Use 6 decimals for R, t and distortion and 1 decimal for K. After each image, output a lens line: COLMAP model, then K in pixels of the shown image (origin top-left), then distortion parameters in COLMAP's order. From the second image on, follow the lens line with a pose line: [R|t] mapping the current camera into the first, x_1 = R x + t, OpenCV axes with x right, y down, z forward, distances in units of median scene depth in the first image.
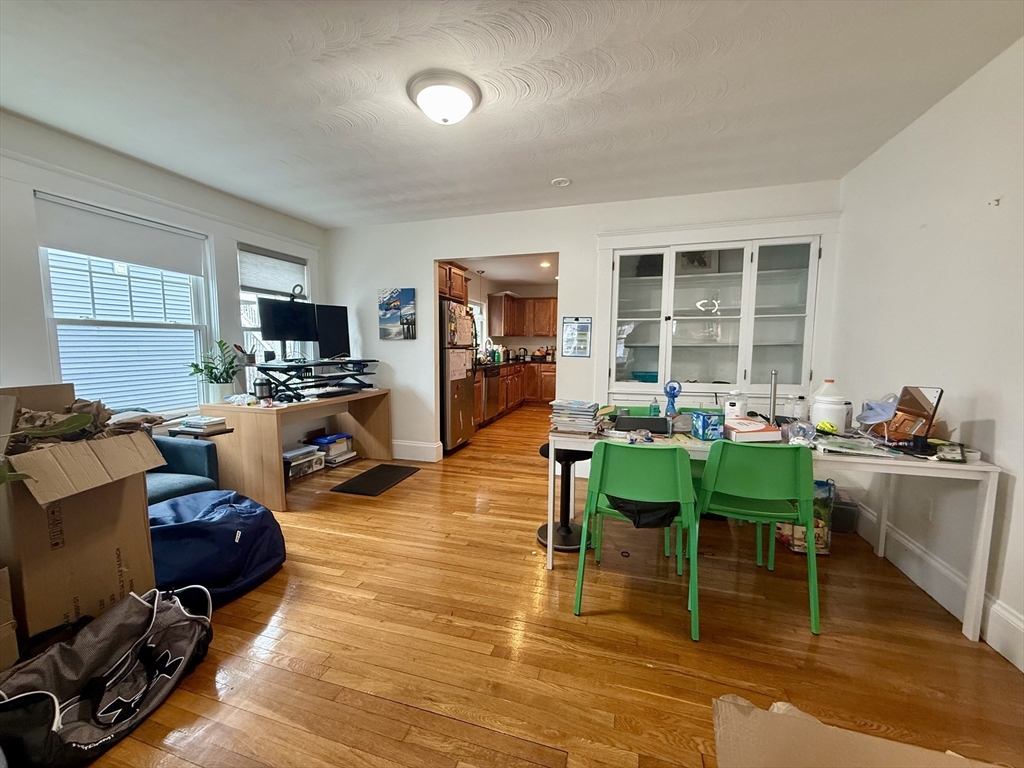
lens RADIAL K [[409.5, 0, 512.5], [0, 409.5, 385.6], [0, 0, 1]] dist [0.002584, 0.000272]
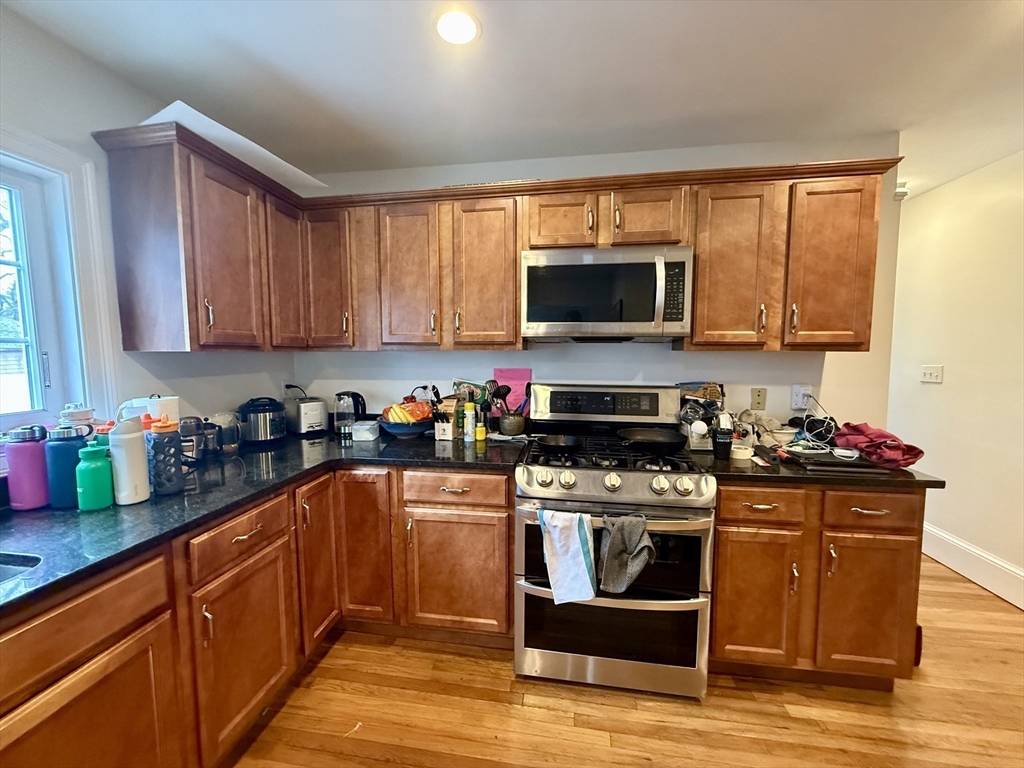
lens RADIAL K [[409.5, 0, 510.8], [0, 409.5, 384.9], [0, 0, 1]] dist [0.002584, 0.000272]
pose [[0.989293, -0.020941, 0.144435, 0.094463], [0.023162, 0.999638, -0.013709, -0.092576], [-0.144096, 0.016907, 0.989419, 0.734427]]
